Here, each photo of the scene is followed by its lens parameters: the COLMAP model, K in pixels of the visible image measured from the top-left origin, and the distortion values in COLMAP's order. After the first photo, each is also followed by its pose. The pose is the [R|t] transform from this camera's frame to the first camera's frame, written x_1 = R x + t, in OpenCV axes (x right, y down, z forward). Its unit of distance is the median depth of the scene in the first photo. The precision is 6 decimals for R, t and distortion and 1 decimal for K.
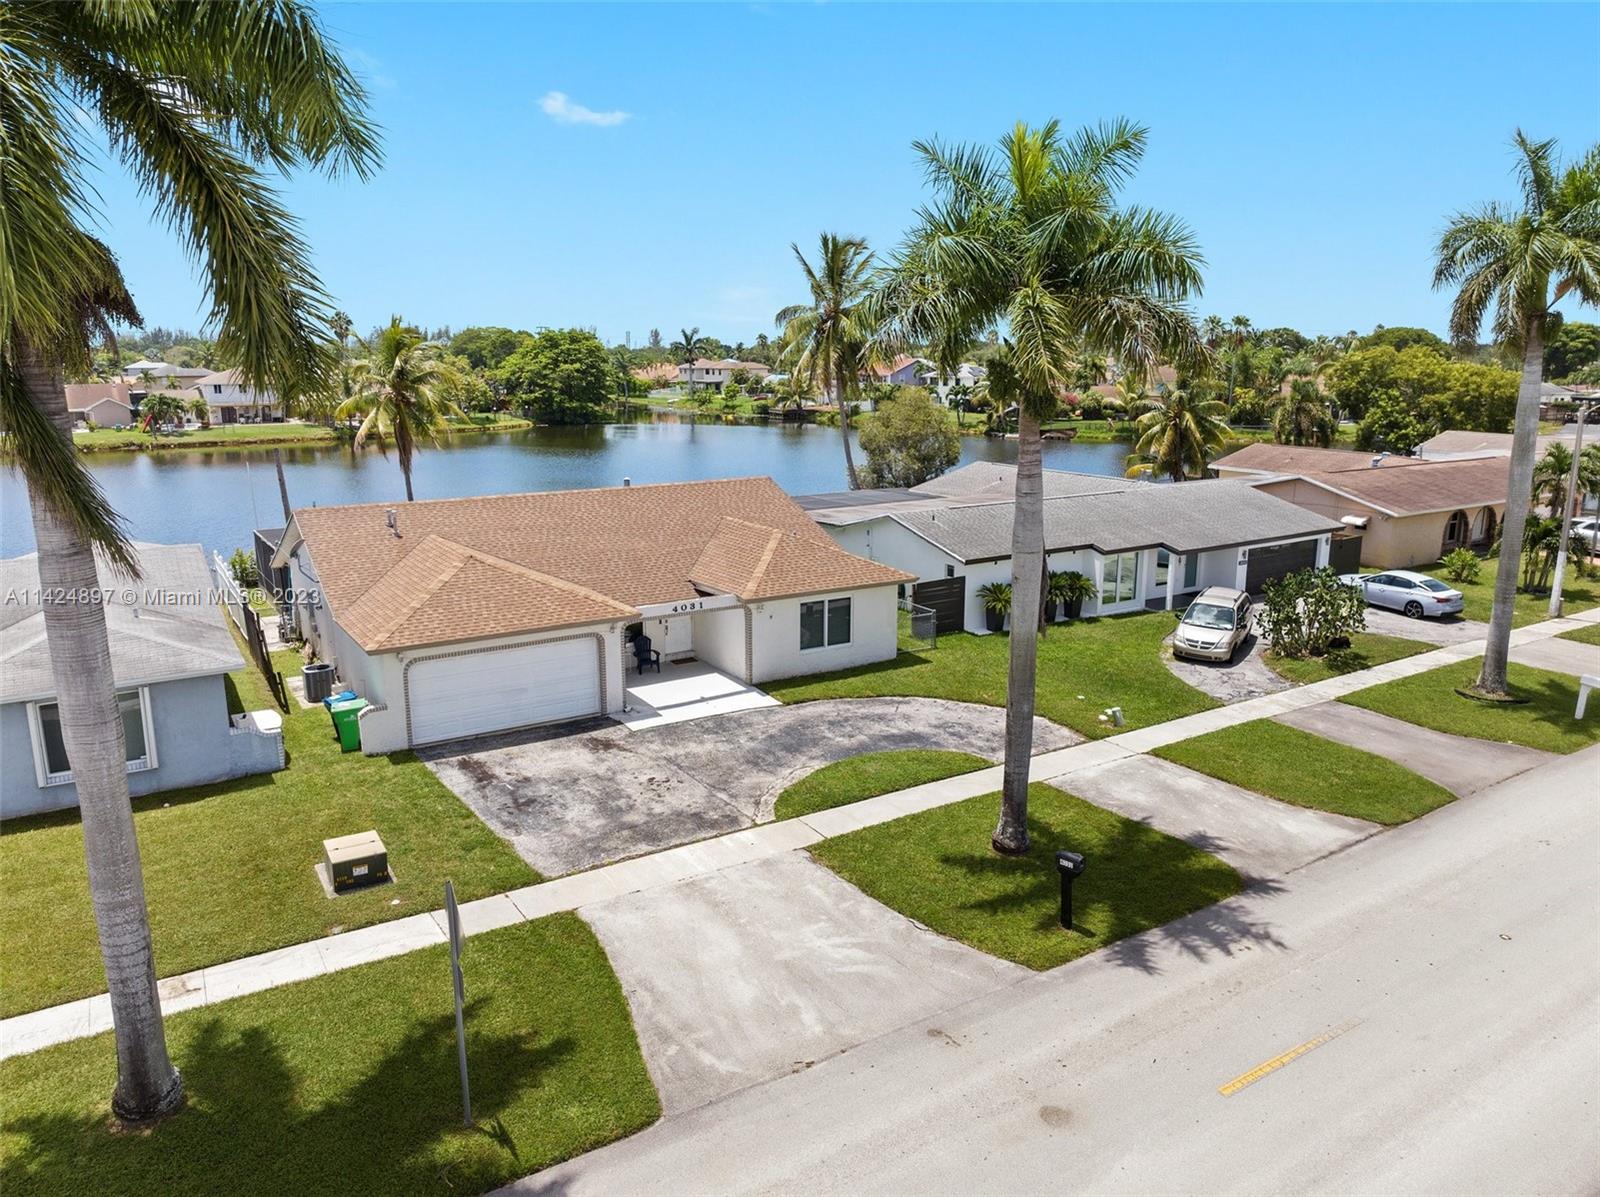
lens RADIAL K [[1127.7, 0, 809.8], [0, 1127.7, 599.5], [0, 0, 1]] dist [-0.037875, -0.005768]
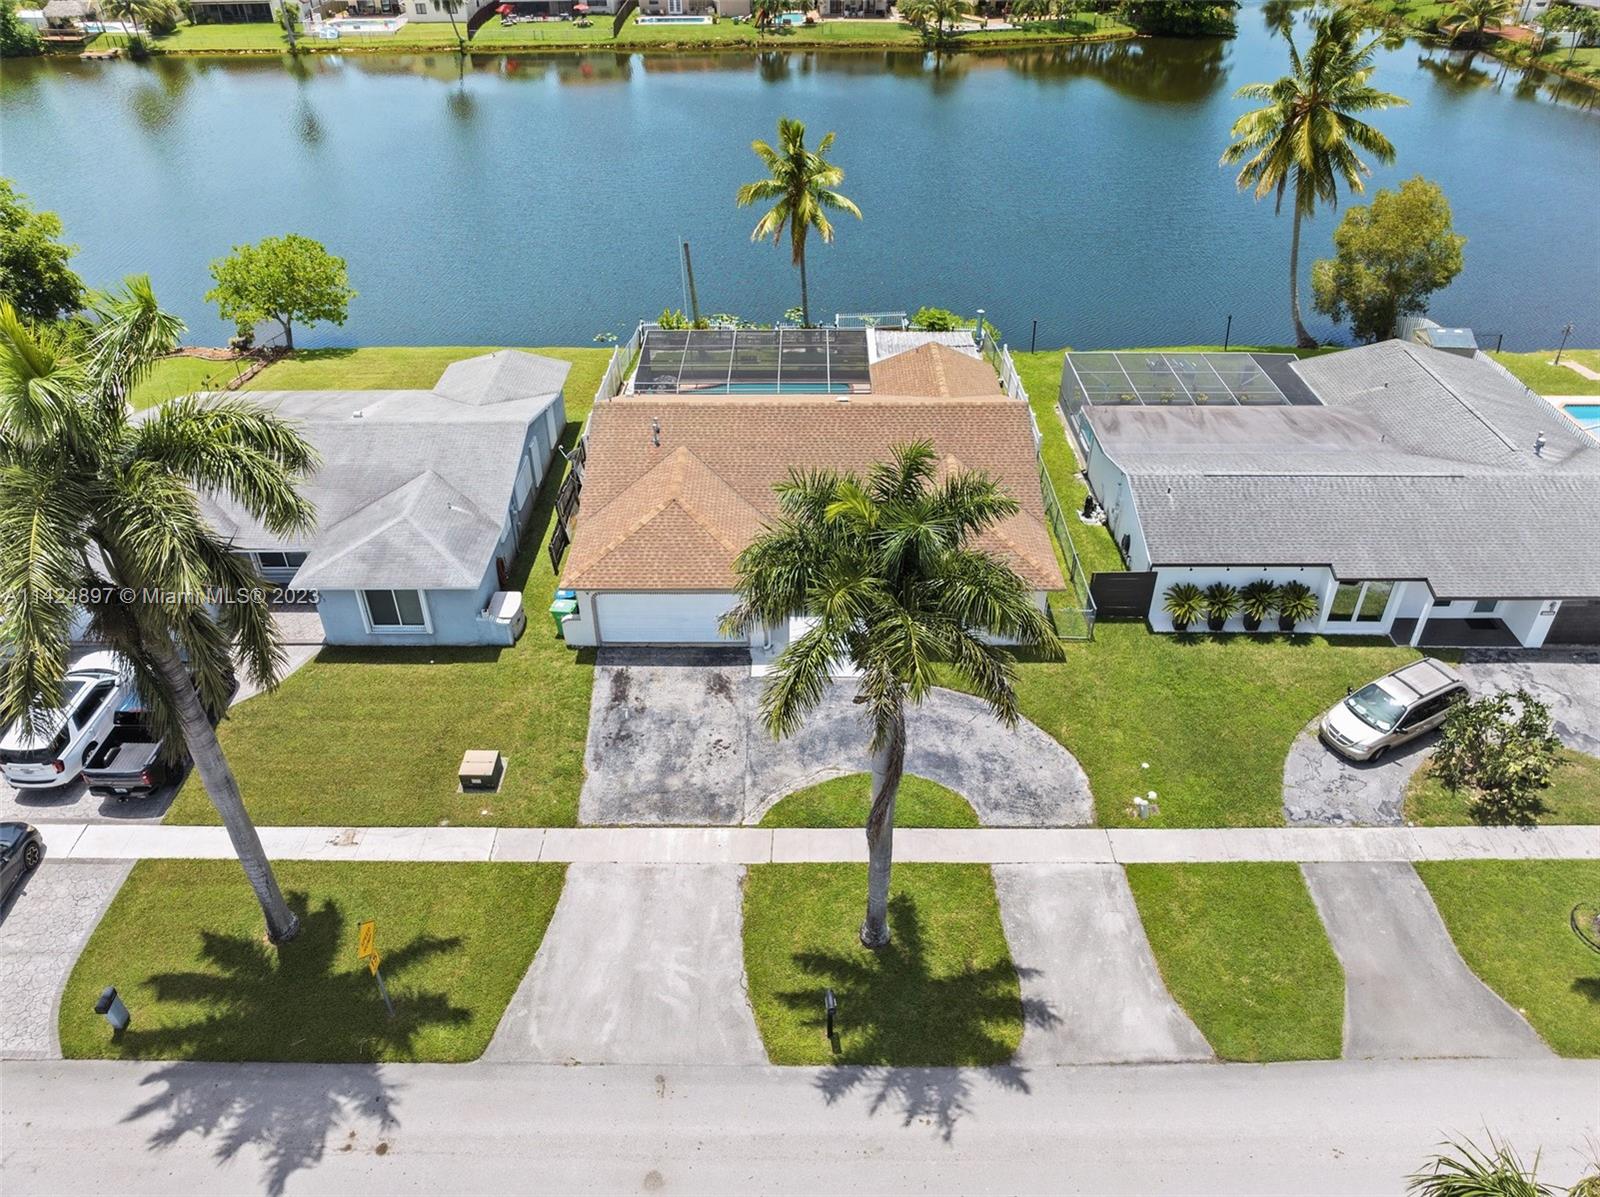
lens RADIAL K [[1127.7, 0, 809.8], [0, 1127.7, 599.5], [0, 0, 1]] dist [-0.037875, -0.005768]
pose [[0.839057, 0.315504, -0.443217, 0.484899], [-0.118620, 0.901163, 0.416934, -0.557113], [0.530955, -0.297256, 0.793552, 0.057379]]
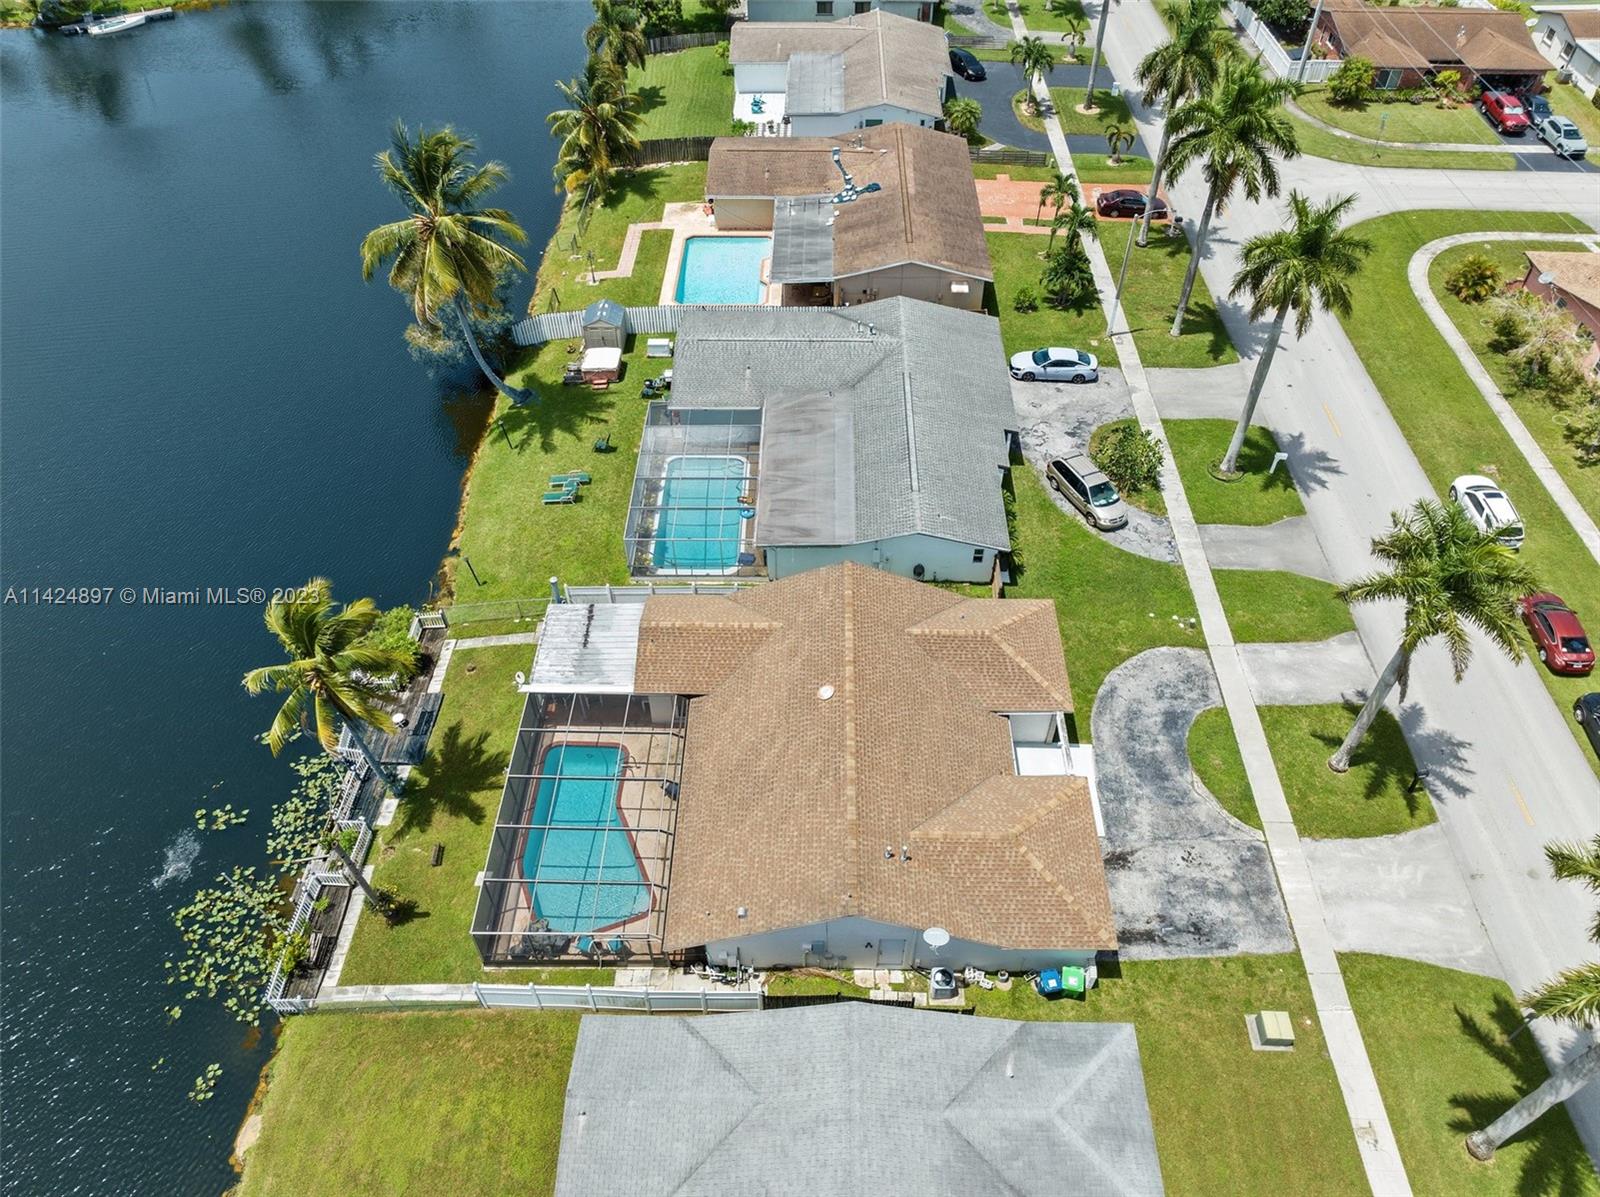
lens RADIAL K [[1127.7, 0, 809.8], [0, 1127.7, 599.5], [0, 0, 1]] dist [-0.037875, -0.005768]
pose [[0.559272, -0.597289, 0.574857, -1.175956], [0.183002, 0.765295, 0.617117, -1.259106], [-0.808533, -0.239936, 0.537313, 0.653909]]
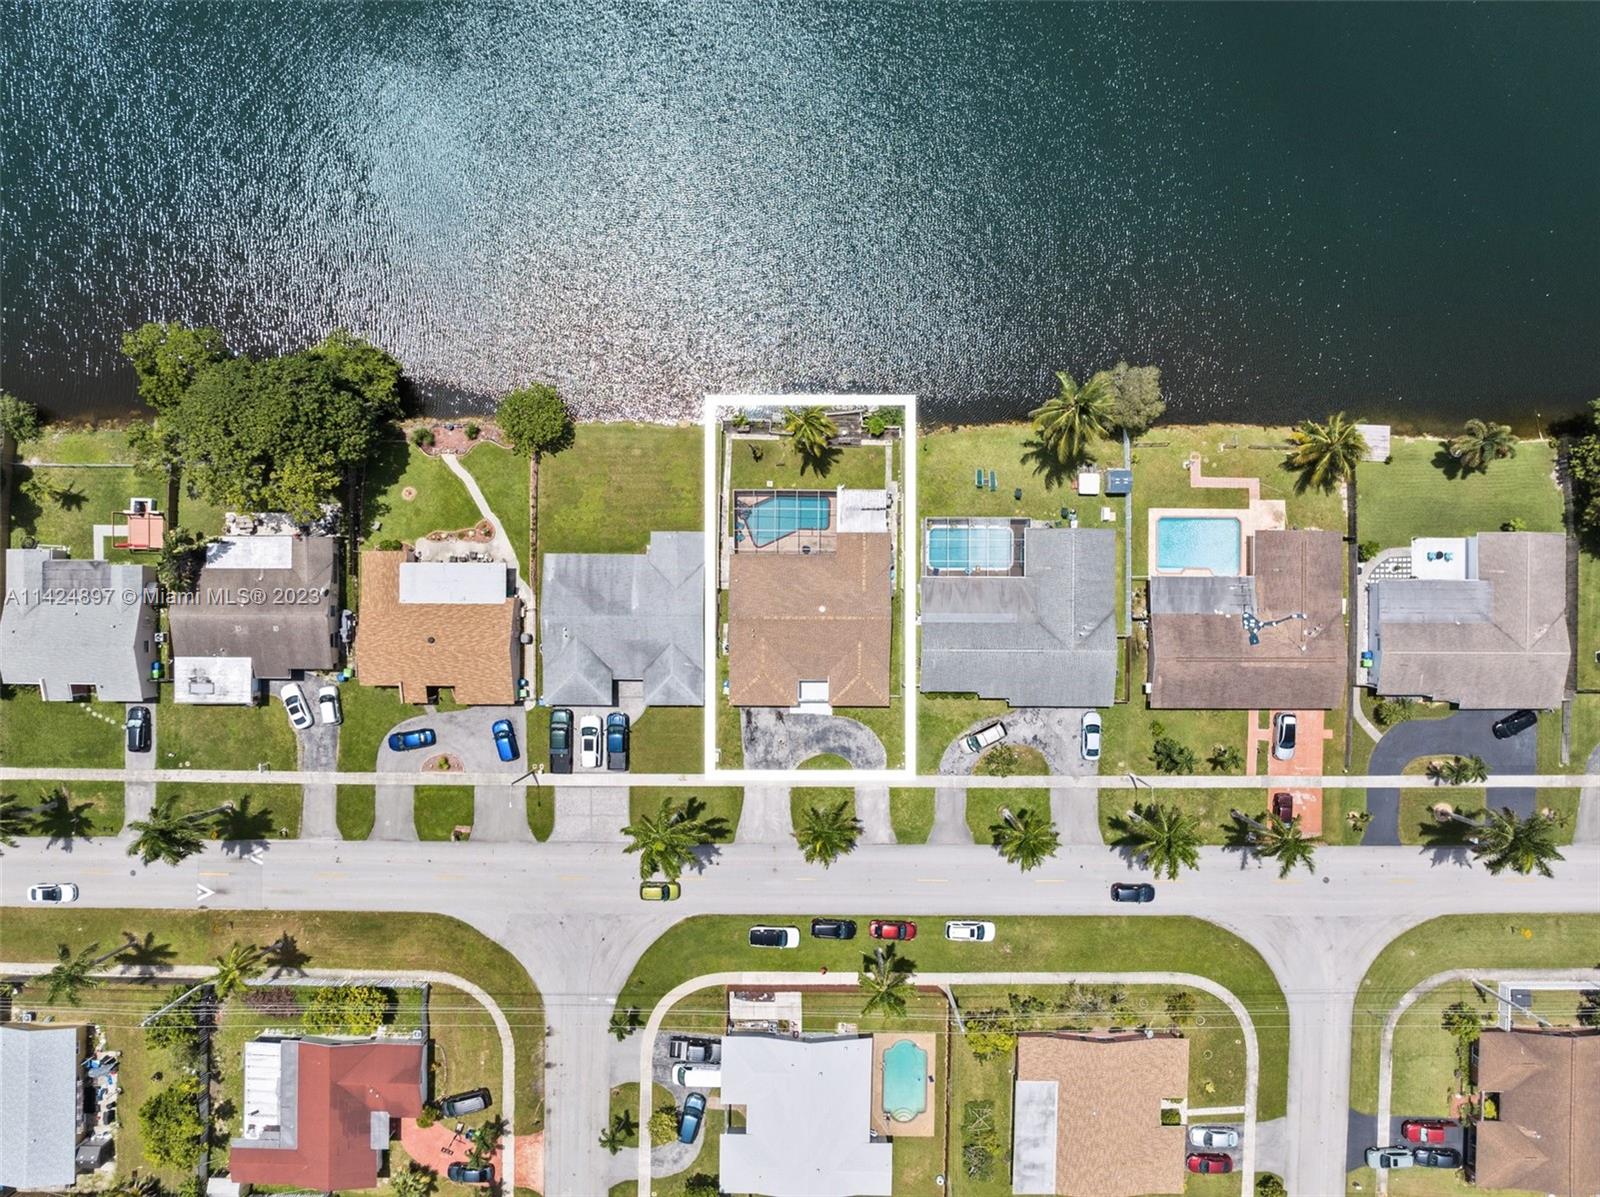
lens RADIAL K [[1127.7, 0, 809.8], [0, 1127.7, 599.5], [0, 0, 1]] dist [-0.037875, -0.005768]
pose [[0.834156, 0.551384, 0.012621, -0.414695], [-0.128704, 0.172356, 0.976590, -4.356754], [0.536301, -0.816253, 0.214737, 0.561131]]
